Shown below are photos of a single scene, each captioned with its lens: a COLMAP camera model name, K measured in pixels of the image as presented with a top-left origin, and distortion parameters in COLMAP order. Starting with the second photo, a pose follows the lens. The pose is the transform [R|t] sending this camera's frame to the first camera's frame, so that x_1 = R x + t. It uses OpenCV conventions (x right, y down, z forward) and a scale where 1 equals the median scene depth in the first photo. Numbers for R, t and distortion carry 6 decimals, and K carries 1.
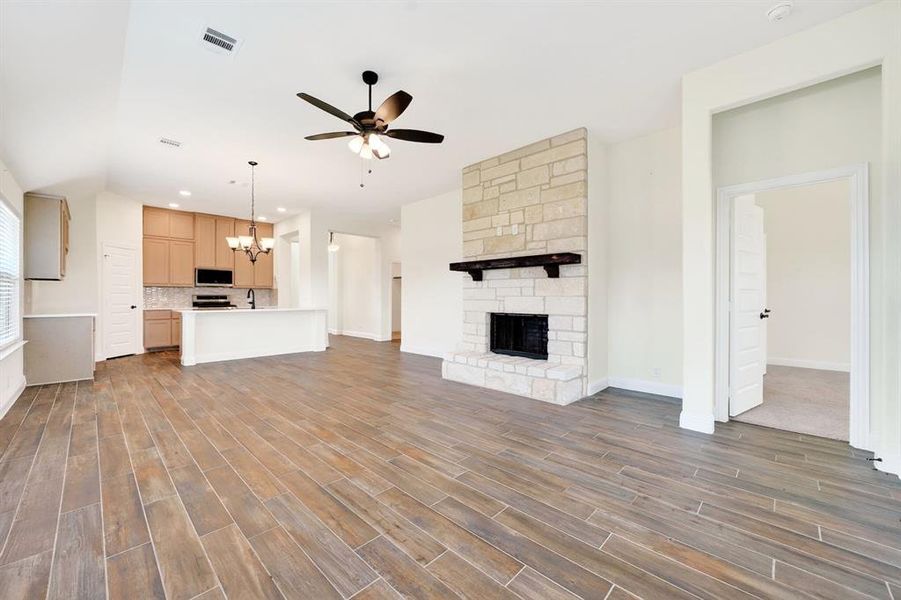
lens RADIAL K [[346.8, 0, 449.1], [0, 346.8, 298.5], [0, 0, 1]] dist [-0.012413, 0.000278]
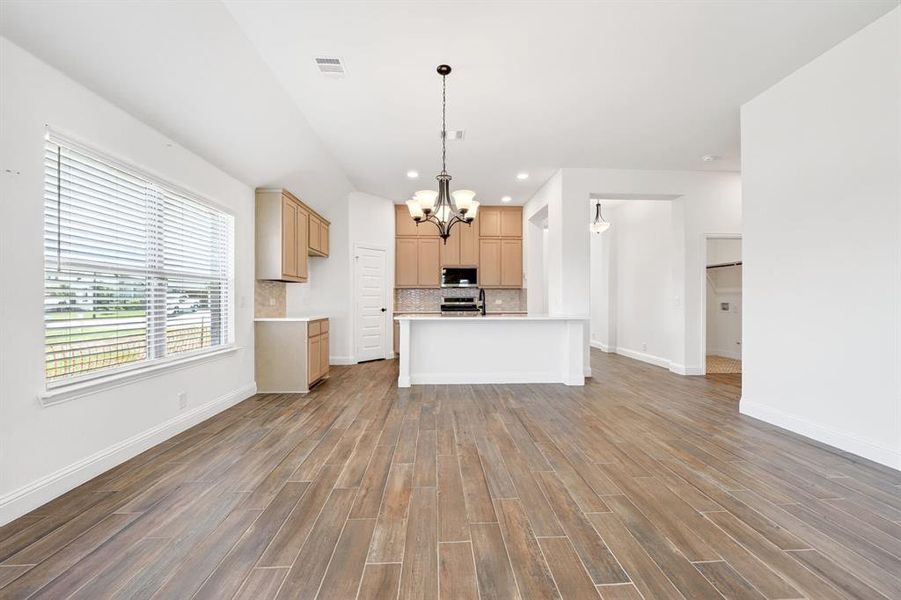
lens RADIAL K [[346.8, 0, 449.1], [0, 346.8, 298.5], [0, 0, 1]] dist [-0.012413, 0.000278]
pose [[0.723825, -0.005038, -0.689965, -0.164893], [0.000765, 0.999979, -0.006498, -0.000764], [0.689983, 0.004176, 0.723813, 0.609676]]
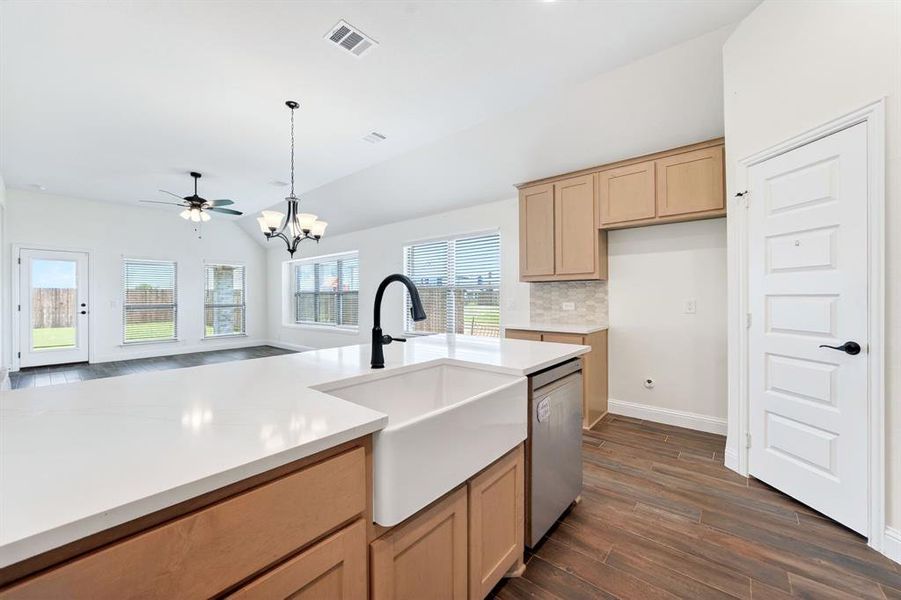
lens RADIAL K [[346.8, 0, 449.1], [0, 346.8, 298.5], [0, 0, 1]] dist [-0.012413, 0.000278]
pose [[-0.997326, 0.006634, -0.072778, -0.839949], [0.006297, 0.999968, 0.004858, -0.017980], [0.072808, 0.004387, -0.997336, 1.740077]]
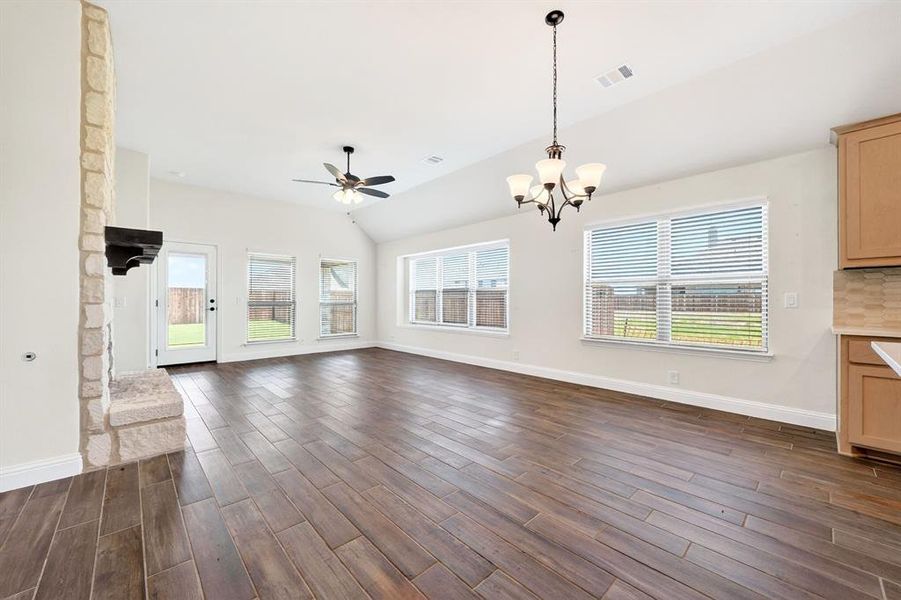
lens RADIAL K [[346.8, 0, 449.1], [0, 346.8, 298.5], [0, 0, 1]] dist [-0.012413, 0.000278]
pose [[-0.998173, 0.000689, 0.060411, -0.469224], [0.000552, 0.999997, -0.002282, -0.001309], [-0.060412, -0.002244, -0.998171, 1.528547]]
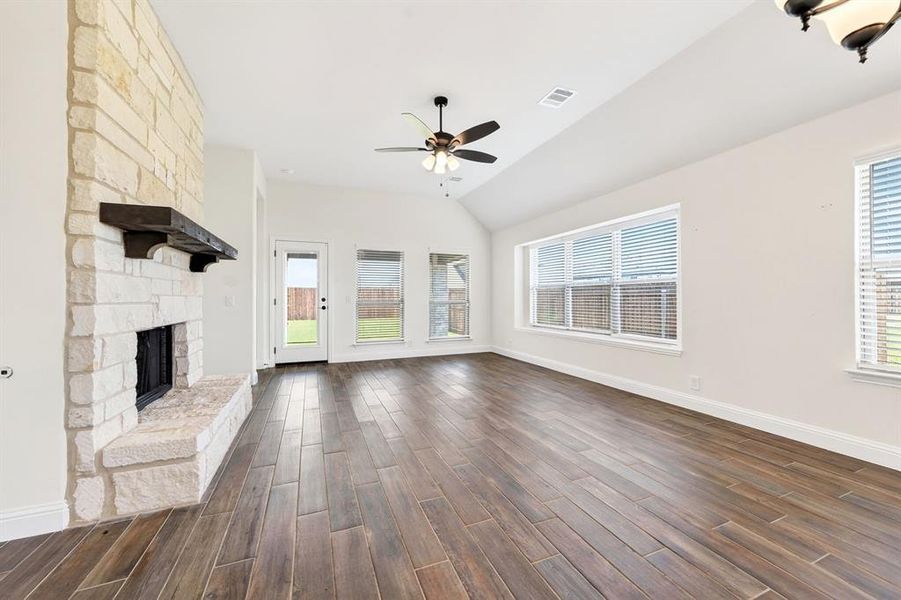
lens RADIAL K [[346.8, 0, 449.1], [0, 346.8, 298.5], [0, 0, 1]] dist [-0.012413, 0.000278]
pose [[-0.912252, 0.003752, 0.409612, -0.447626], [0.005137, 0.999984, 0.002280, -0.000479], [-0.409597, 0.004184, -0.912257, 1.267948]]
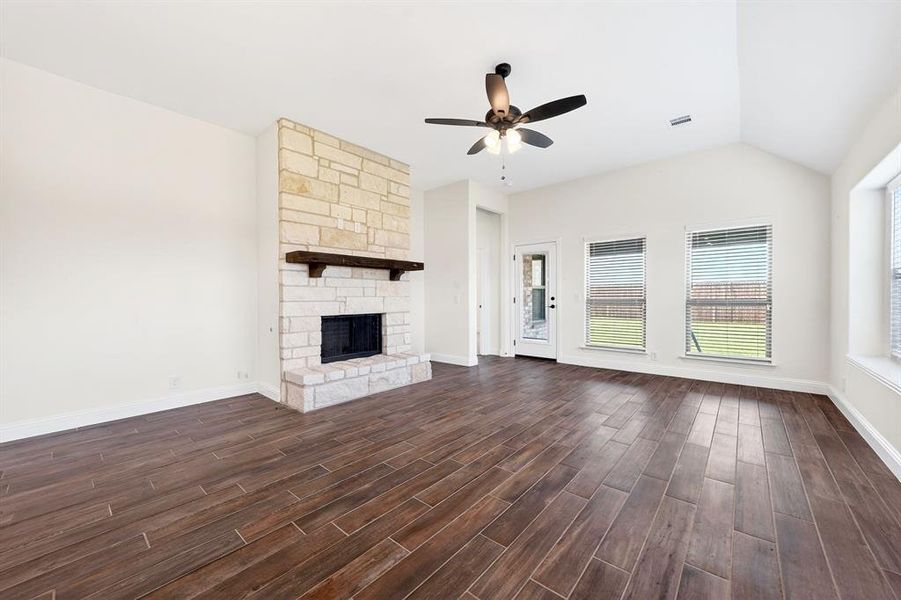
lens RADIAL K [[346.8, 0, 449.1], [0, 346.8, 298.5], [0, 0, 1]] dist [-0.012413, 0.000278]
pose [[-0.056576, -0.005092, 0.998385, -0.753778], [0.006518, 0.999964, 0.005469, -0.004635], [-0.998377, 0.006817, -0.056541, 0.762787]]
